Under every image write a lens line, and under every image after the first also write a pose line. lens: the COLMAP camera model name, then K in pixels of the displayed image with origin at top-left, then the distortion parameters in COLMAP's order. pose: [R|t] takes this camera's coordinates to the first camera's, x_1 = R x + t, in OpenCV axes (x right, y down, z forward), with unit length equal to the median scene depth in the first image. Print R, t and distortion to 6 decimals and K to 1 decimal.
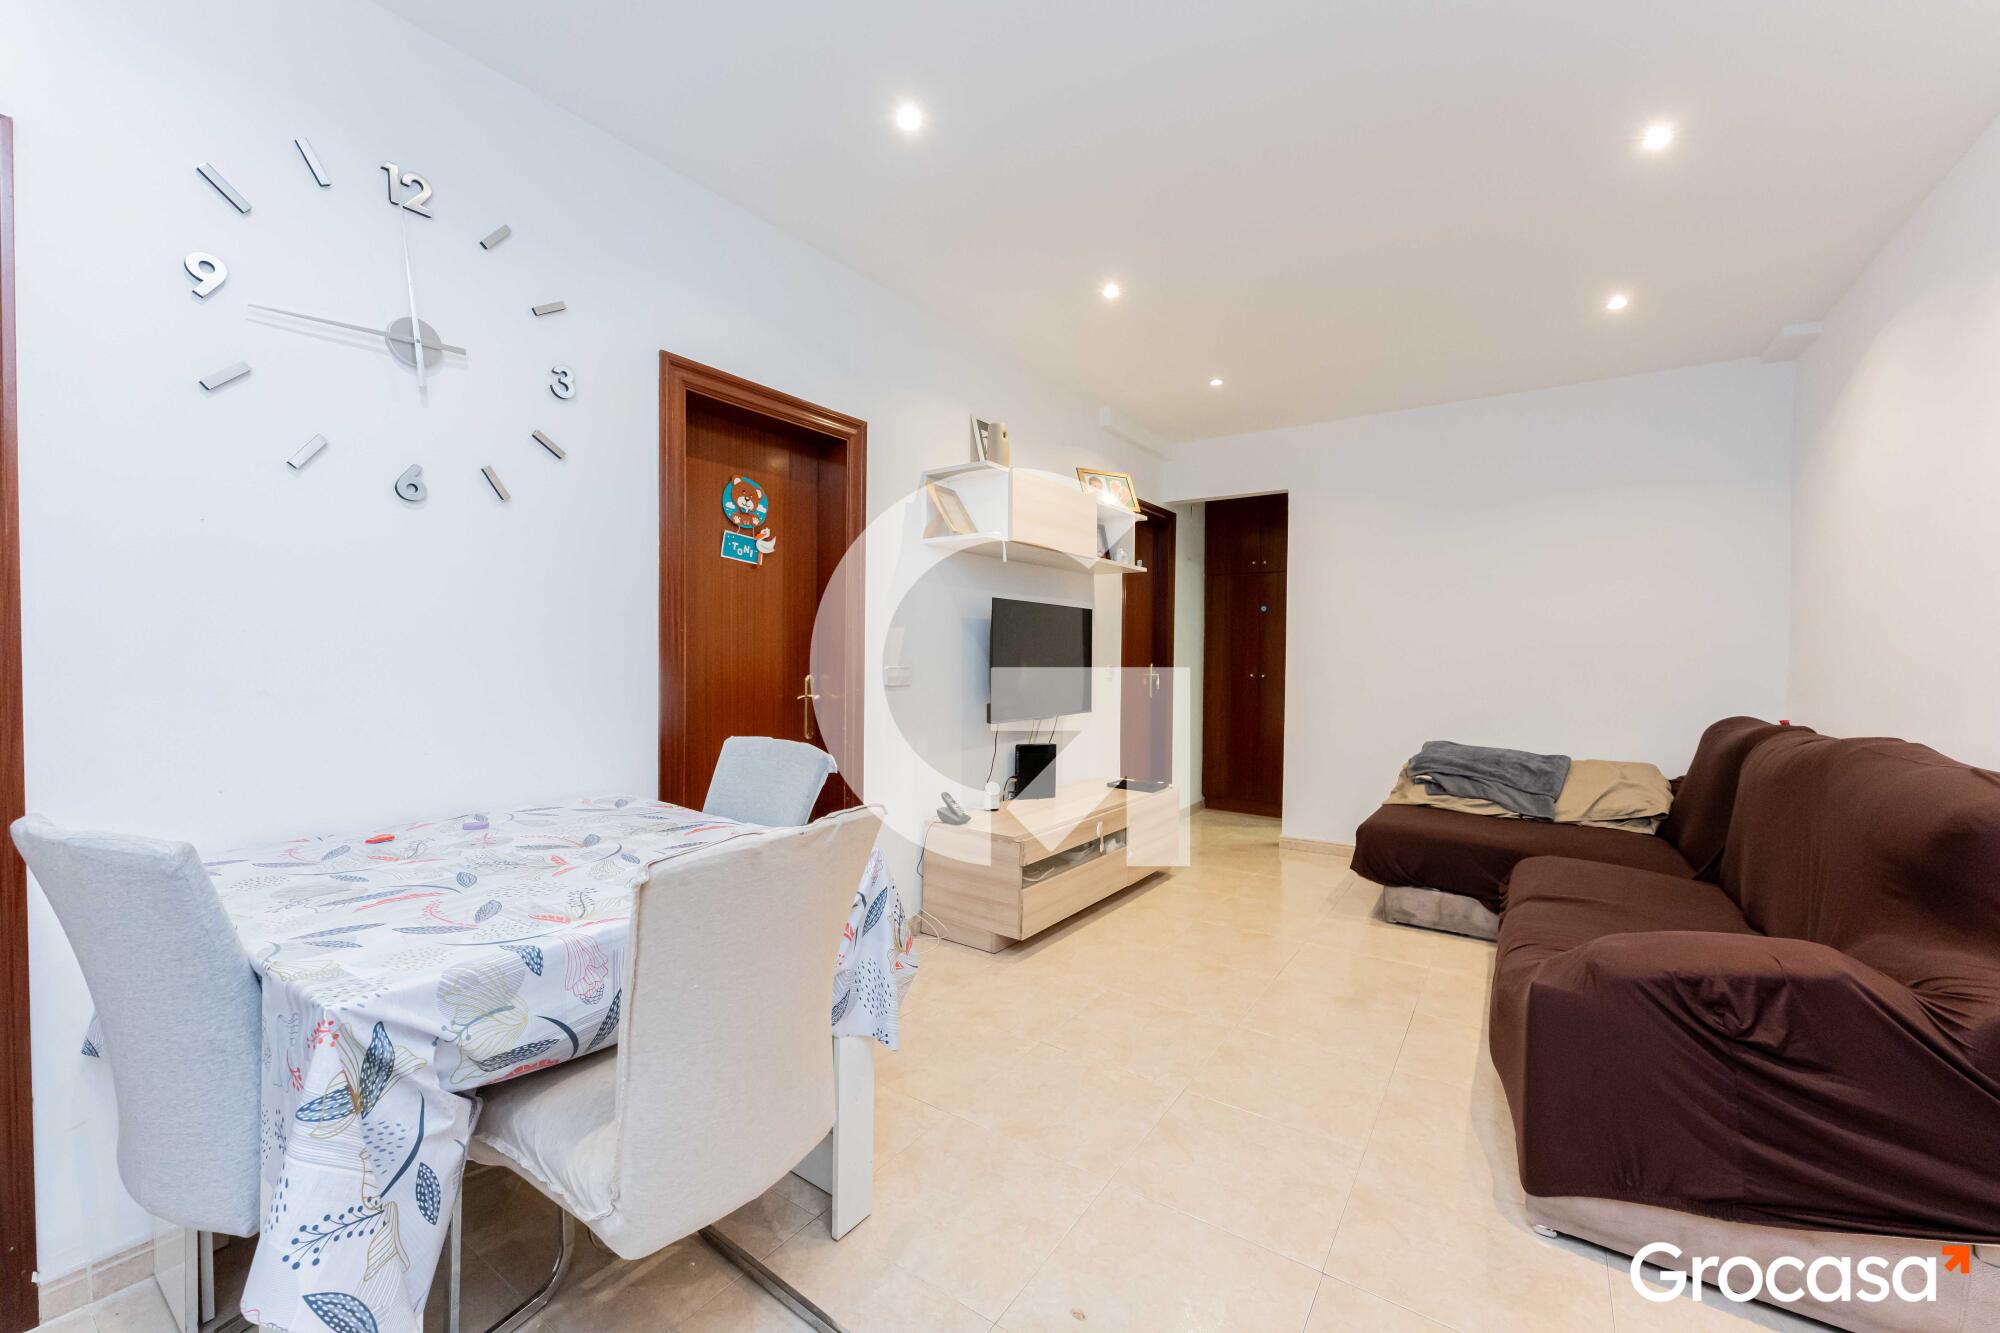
lens RADIAL K [[793.7, 0, 1000.0], [0, 793.7, 666.5], [0, 0, 1]] dist [0.000294, -0.000419]
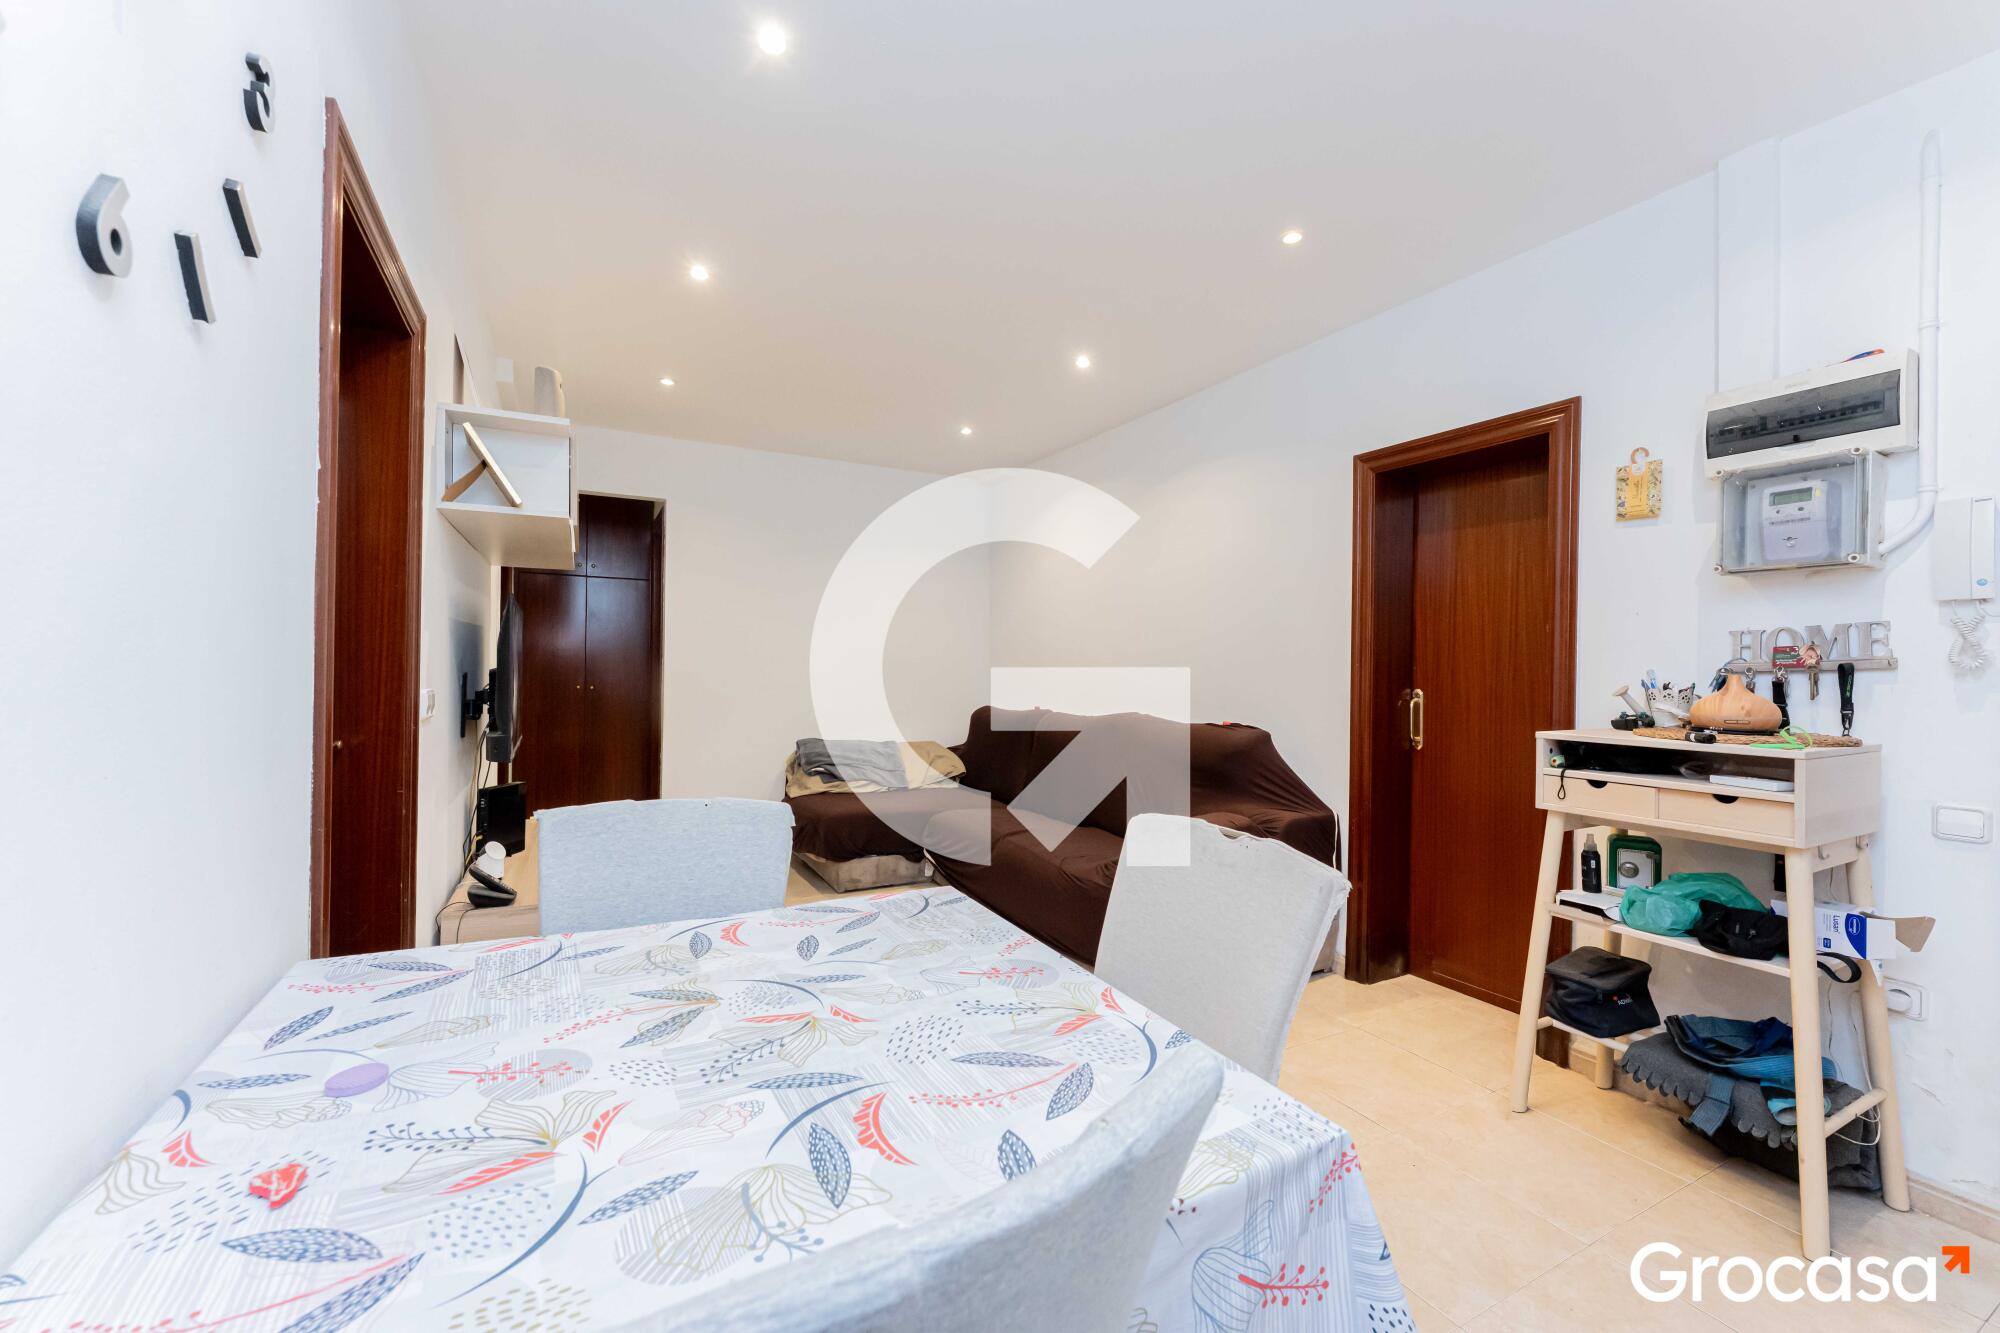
lens RADIAL K [[796.1, 0, 994.4], [0, 796.1, 666.2], [0, 0, 1]] dist [-0.002764, -0.000211]
pose [[0.455381, -0.002581, 0.890293, -0.987611], [0.007146, 0.999974, -0.000757, -0.029658], [-0.890268, 0.006706, 0.455388, 0.534792]]
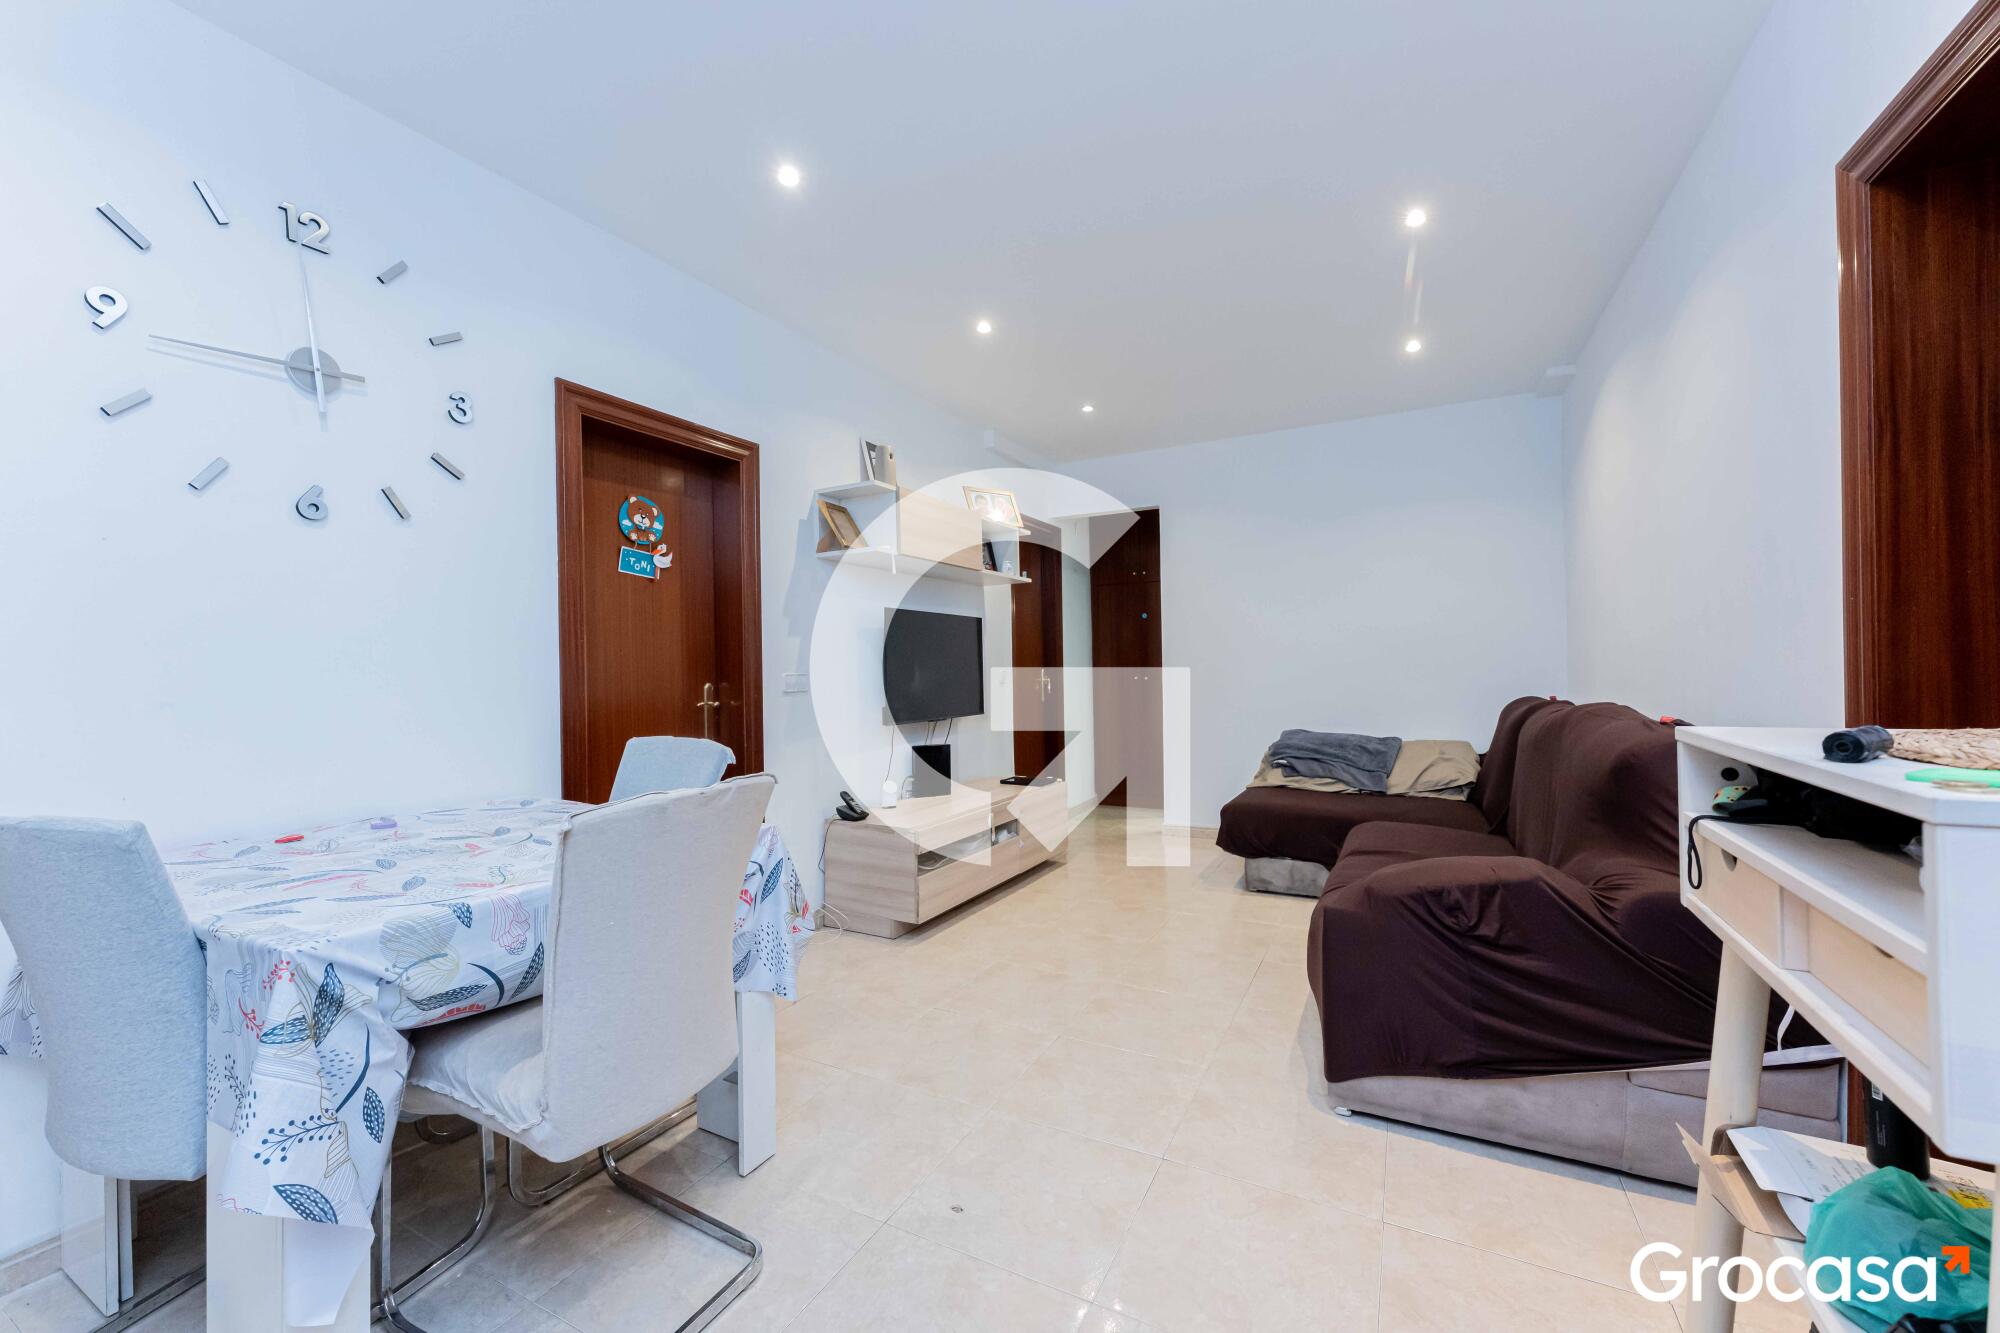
lens RADIAL K [[793.7, 0, 1000.0], [0, 793.7, 666.5], [0, 0, 1]] dist [0.000294, -0.000419]
pose [[0.993088, -0.027143, 0.114193, 0.043940], [0.029446, 0.999395, -0.018526, 0.036259], [-0.113621, 0.021760, 0.993286, -0.163852]]
